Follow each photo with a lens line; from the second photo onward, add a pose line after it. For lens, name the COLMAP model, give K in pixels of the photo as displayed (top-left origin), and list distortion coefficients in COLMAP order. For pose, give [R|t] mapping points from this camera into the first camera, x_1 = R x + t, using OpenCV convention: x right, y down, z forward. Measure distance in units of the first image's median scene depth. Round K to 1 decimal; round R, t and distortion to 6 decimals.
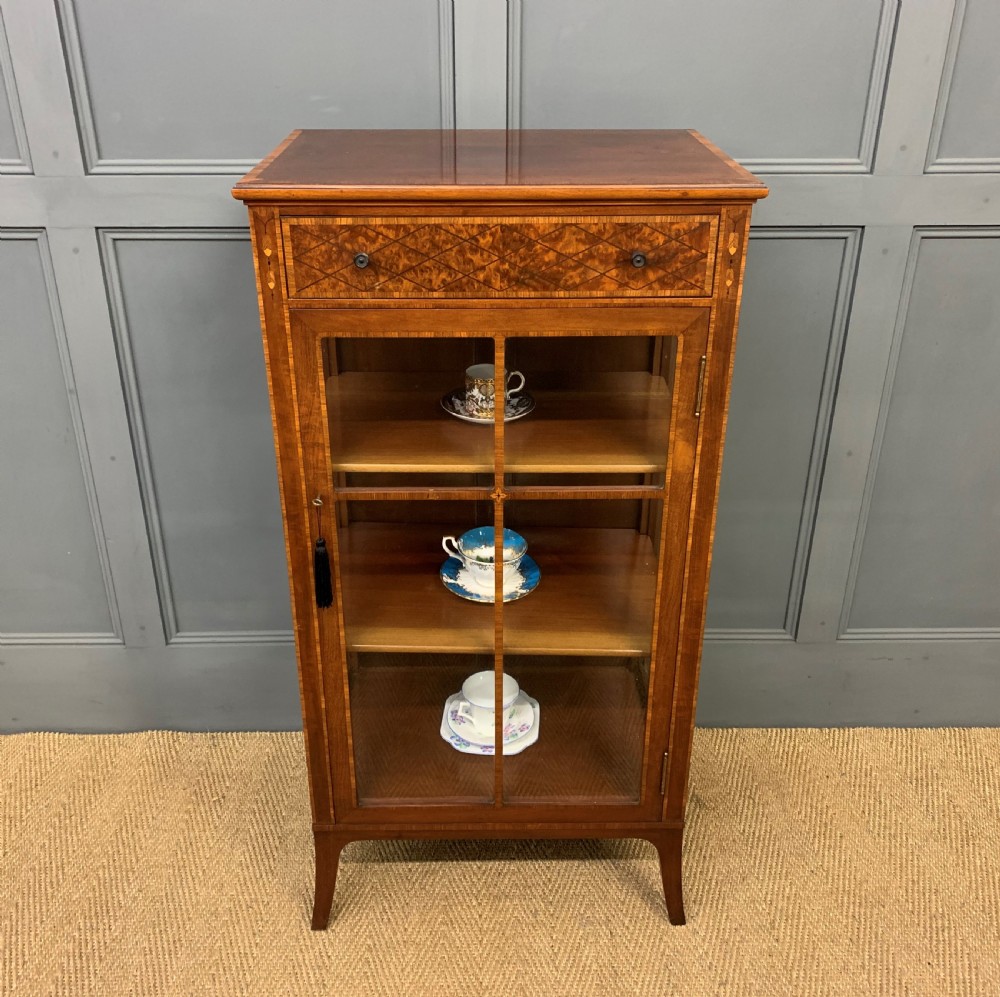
lens RADIAL K [[961.7, 0, 493.6], [0, 961.7, 500.1], [0, 0, 1]] dist [-0.007458, 0.043353]
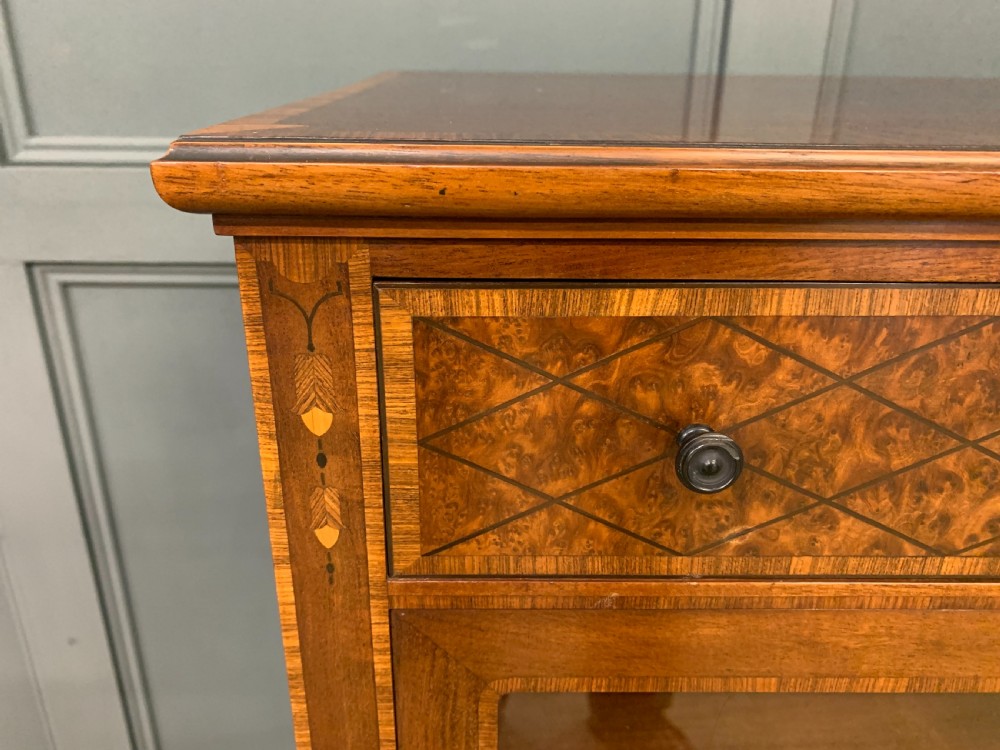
lens RADIAL K [[725.0, 0, 492.6], [0, 725.0, 347.1], [0, 0, 1]] dist [0.015410, 0.009609]
pose [[0.999941, 0.006927, -0.008311, -0.168476], [-0.007826, 0.993513, -0.113447, -0.228562], [0.007471, 0.113505, 0.993509, 0.727578]]
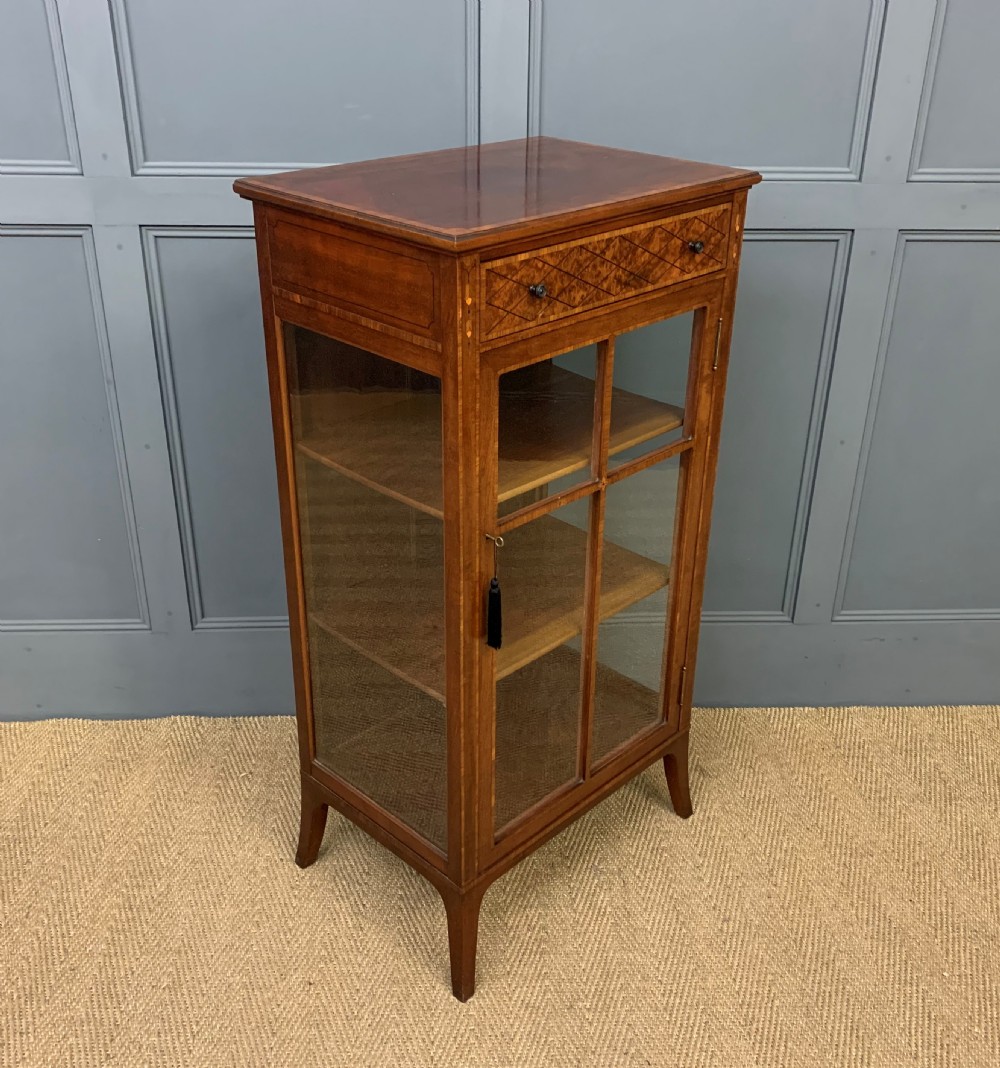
lens RADIAL K [[1063.8, 0, 512.2], [0, 1063.8, 534.8], [0, 0, 1]] dist [0.033933, -0.014583]
pose [[0.999223, -0.003544, 0.039246, -0.062480], [0.003241, 0.999964, 0.007795, 0.062336], [-0.039272, -0.007662, 0.999199, -0.247671]]
